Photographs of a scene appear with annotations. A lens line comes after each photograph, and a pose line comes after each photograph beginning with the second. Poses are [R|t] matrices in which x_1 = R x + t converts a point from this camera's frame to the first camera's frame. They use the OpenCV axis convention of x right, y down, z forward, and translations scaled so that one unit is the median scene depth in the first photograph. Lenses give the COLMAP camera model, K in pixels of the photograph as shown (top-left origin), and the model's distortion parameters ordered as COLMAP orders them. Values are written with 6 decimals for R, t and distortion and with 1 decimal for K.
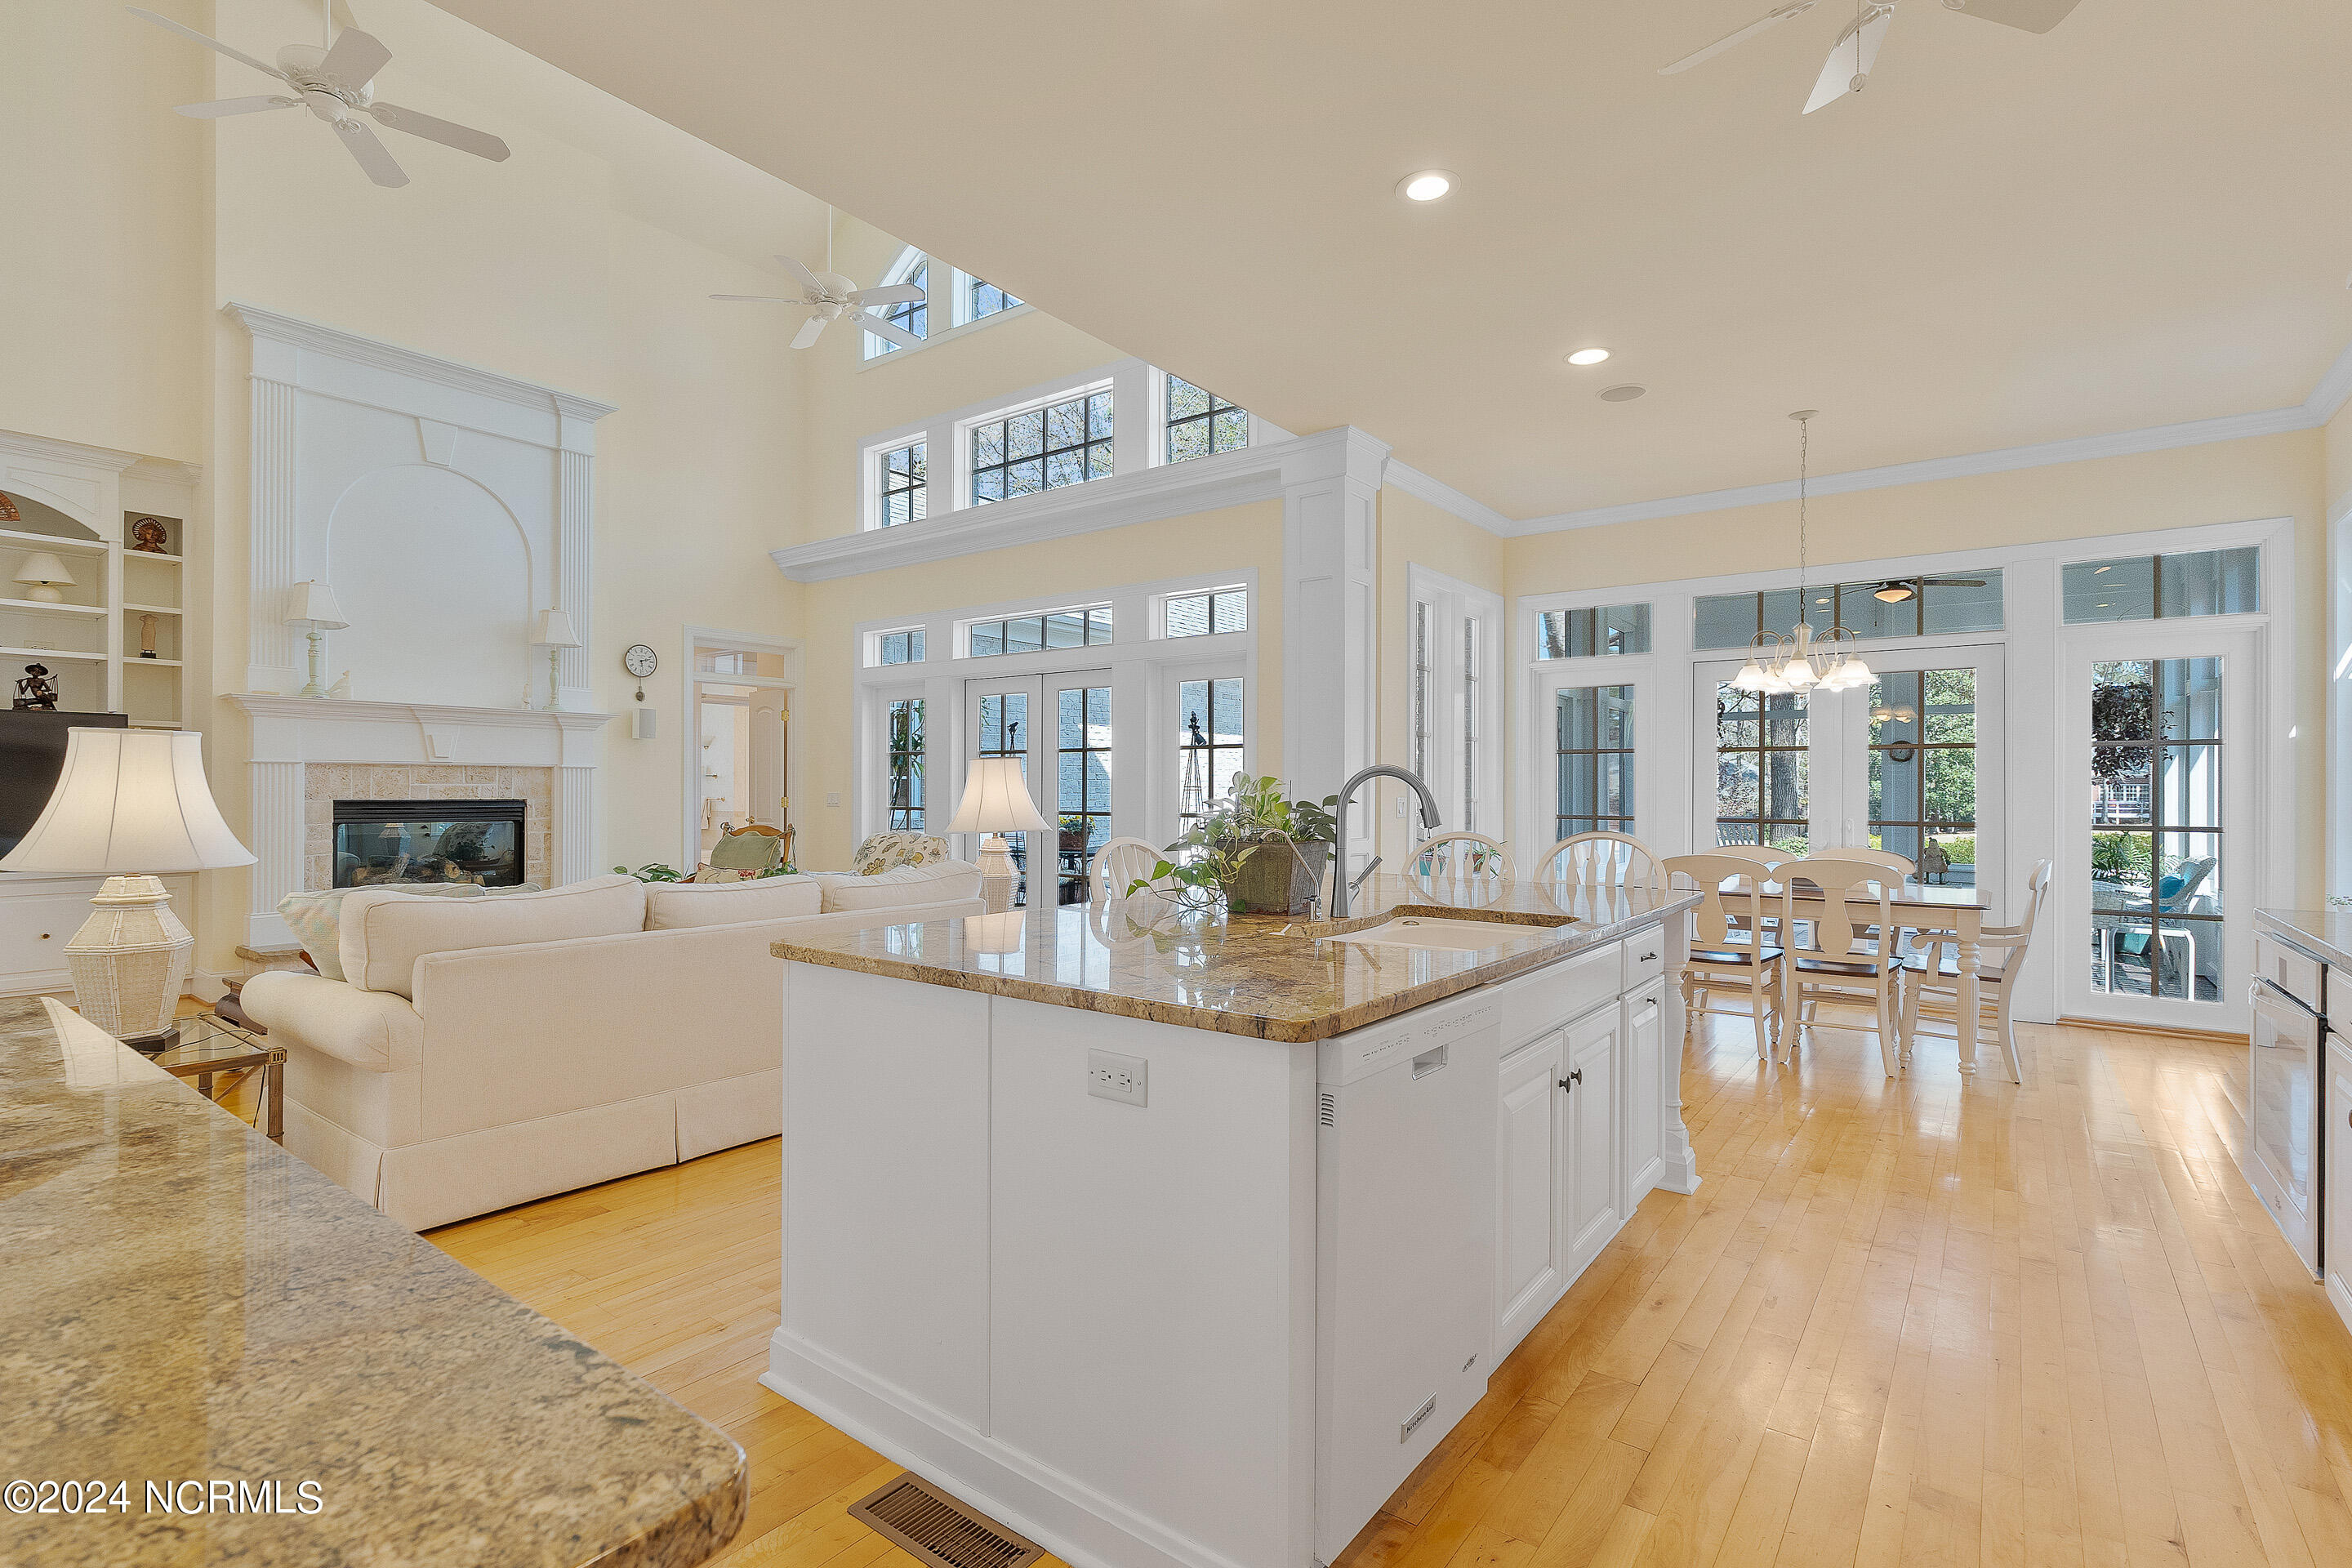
lens RADIAL K [[1127.4, 0, 1164.6], [0, 1127.4, 784.0], [0, 0, 1]] dist [0.004728, 0.000943]
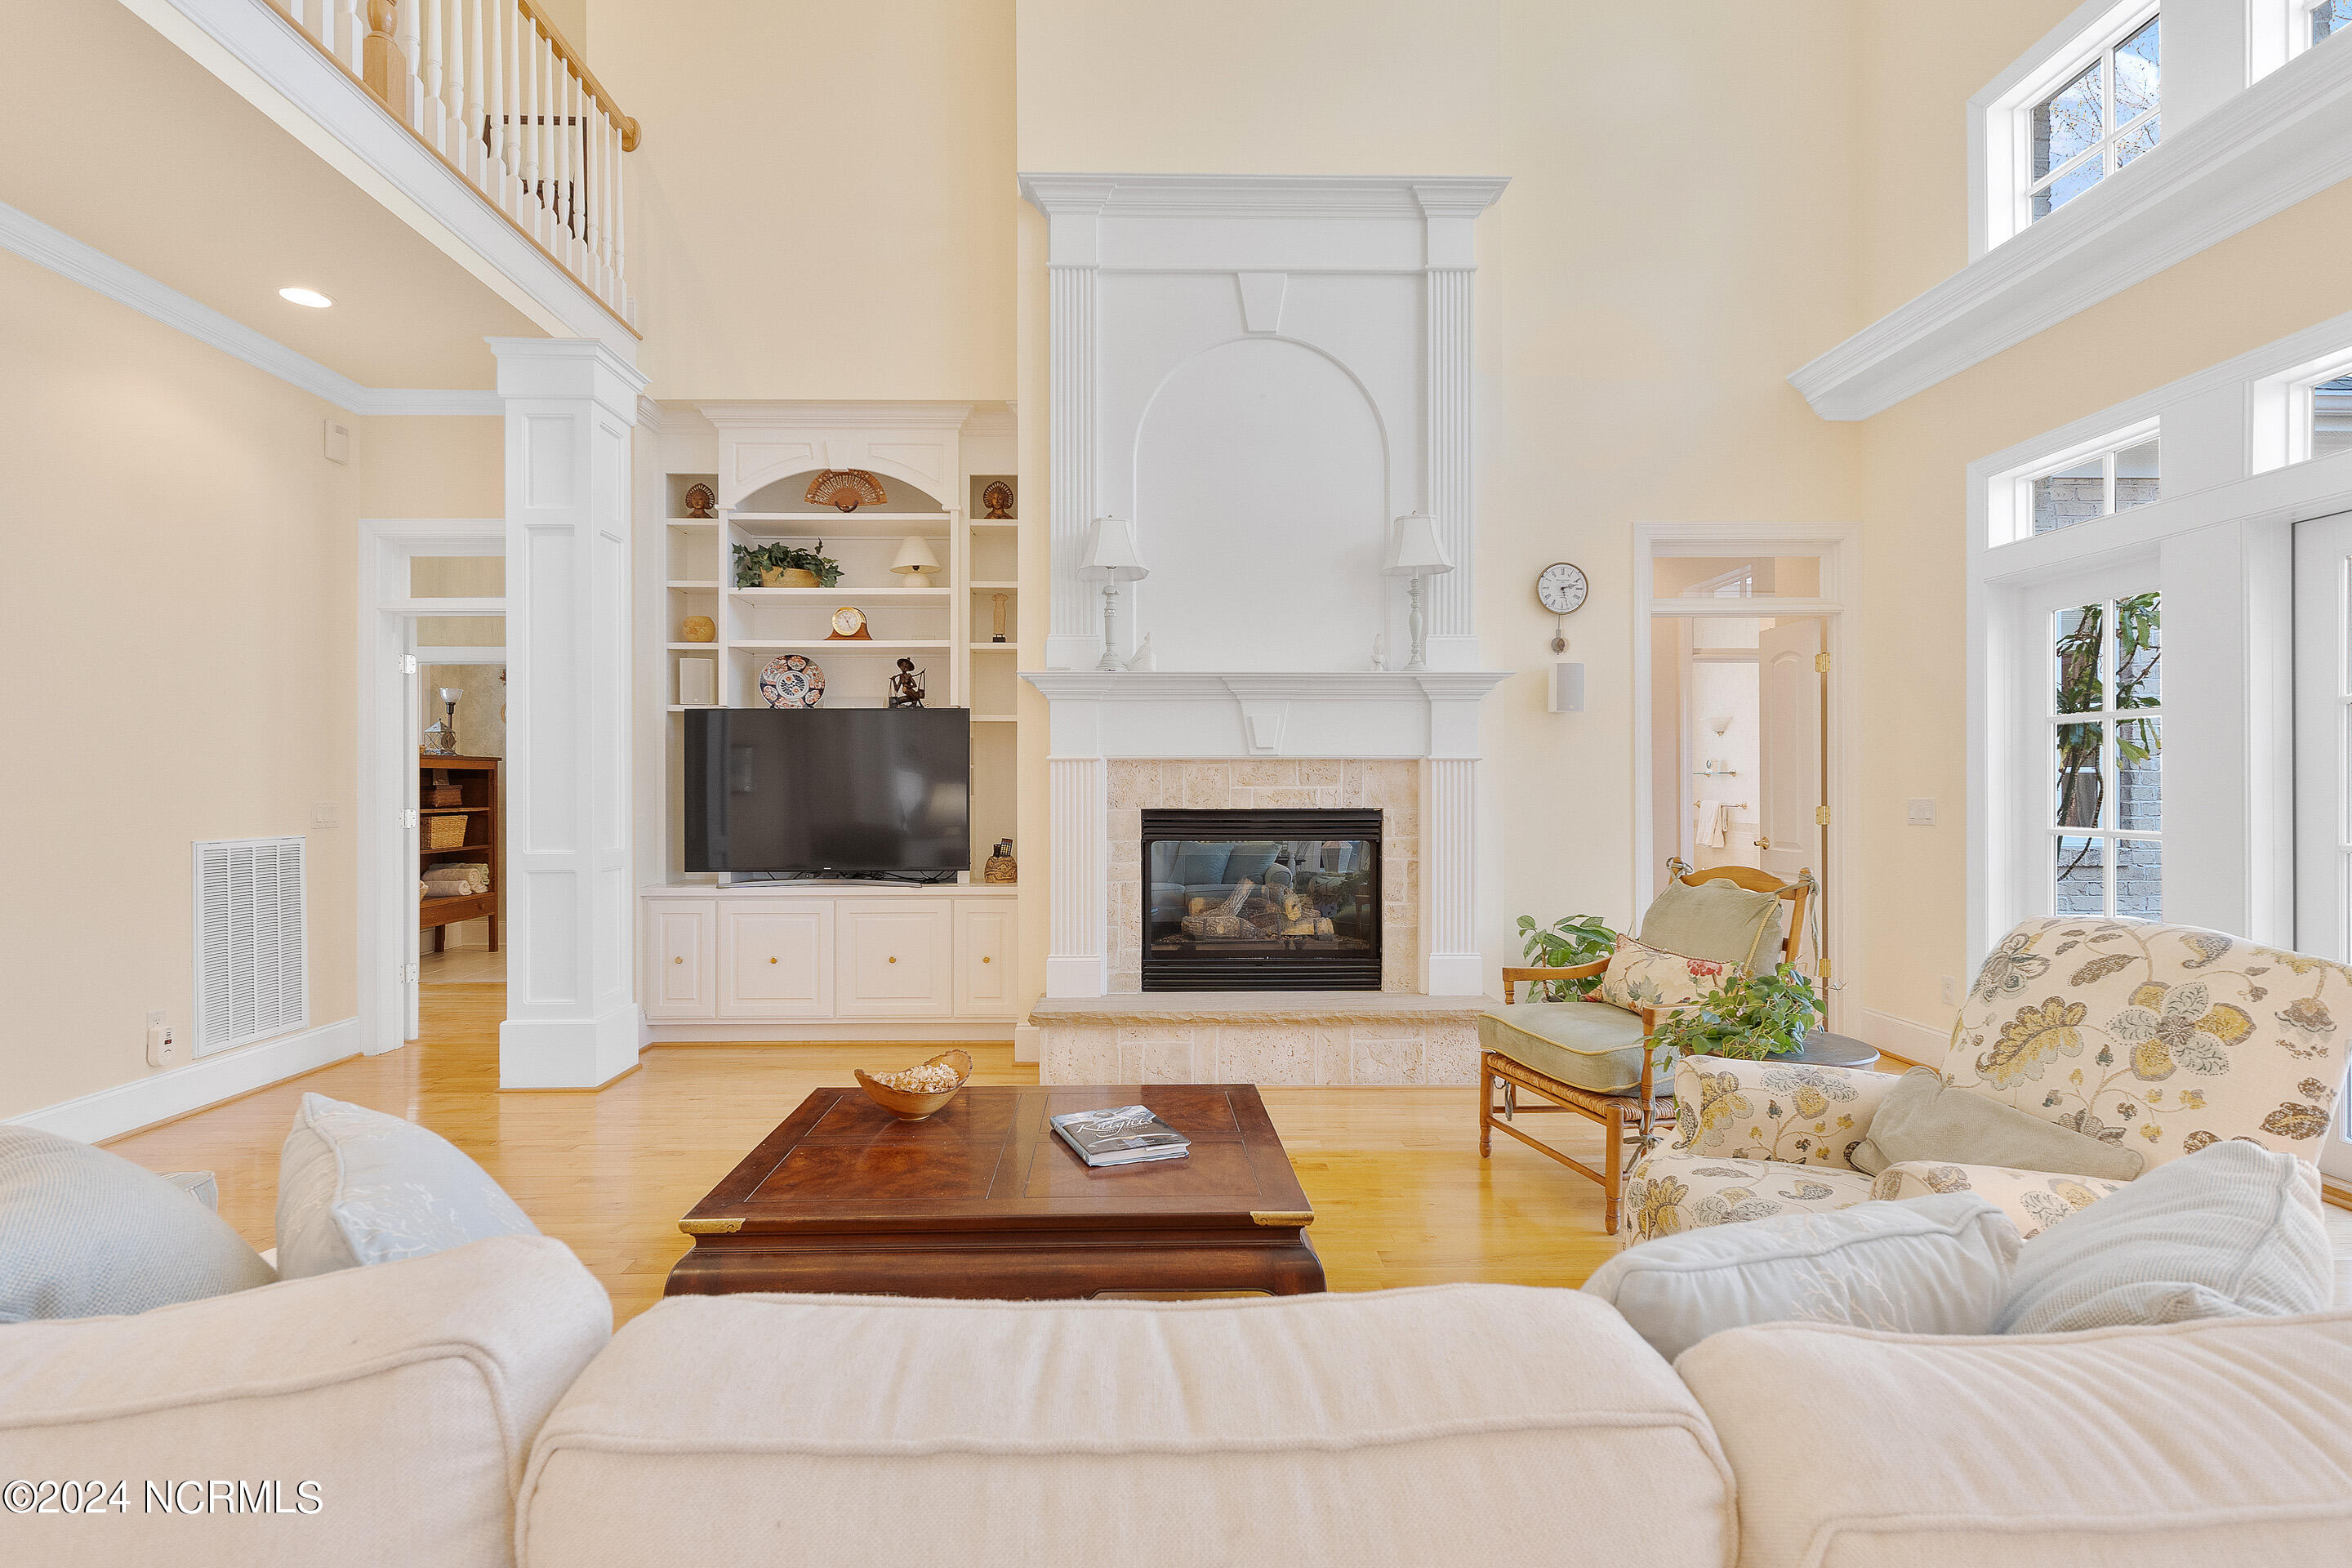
lens RADIAL K [[1127.4, 0, 1154.0], [0, 1127.4, 786.9], [0, 0, 1]] dist [0.004728, 0.000943]
pose [[0.627839, -0.005721, -0.778322, -0.142823], [0.007069, 0.999974, -0.001647, 0.000802], [0.778311, -0.004468, 0.627863, 0.515832]]
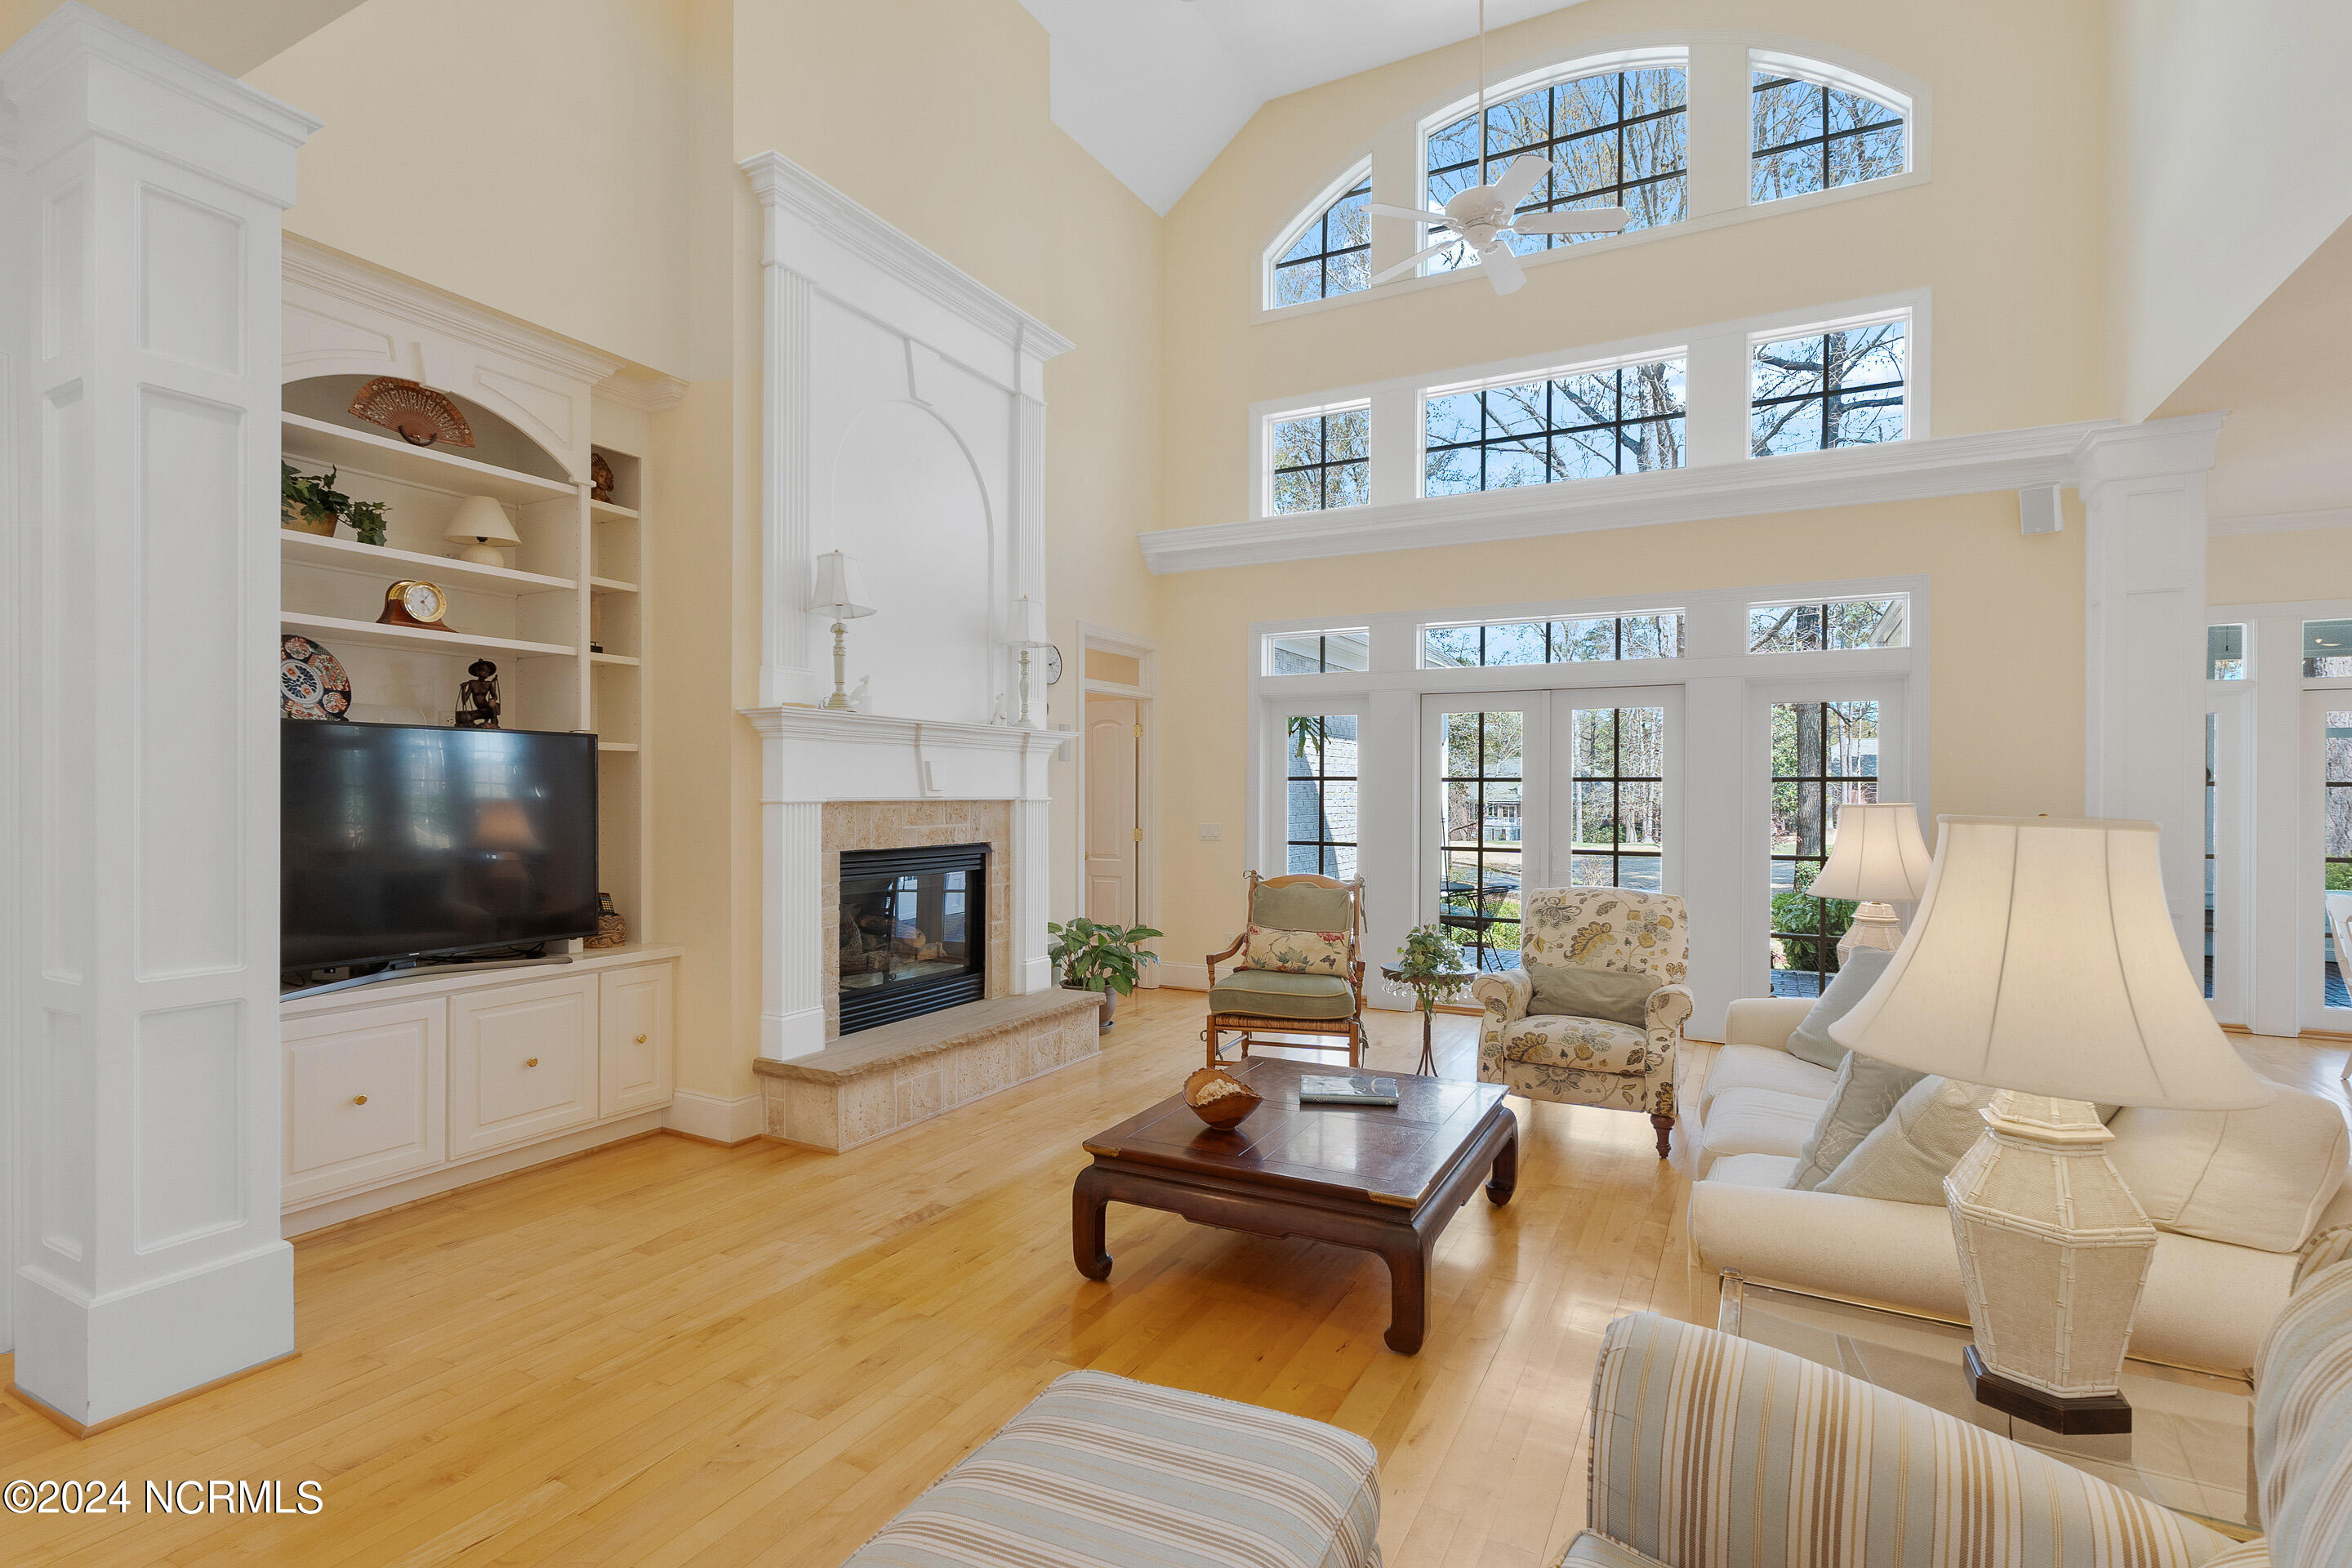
lens RADIAL K [[1127.4, 0, 1172.7], [0, 1127.4, 797.3], [0, 0, 1]] dist [0.004728, 0.000943]
pose [[0.984434, 0.000962, 0.175750, -0.623924], [-0.002870, 0.999940, 0.010601, -0.028271], [-0.175730, -0.010941, 0.984378, 0.230403]]
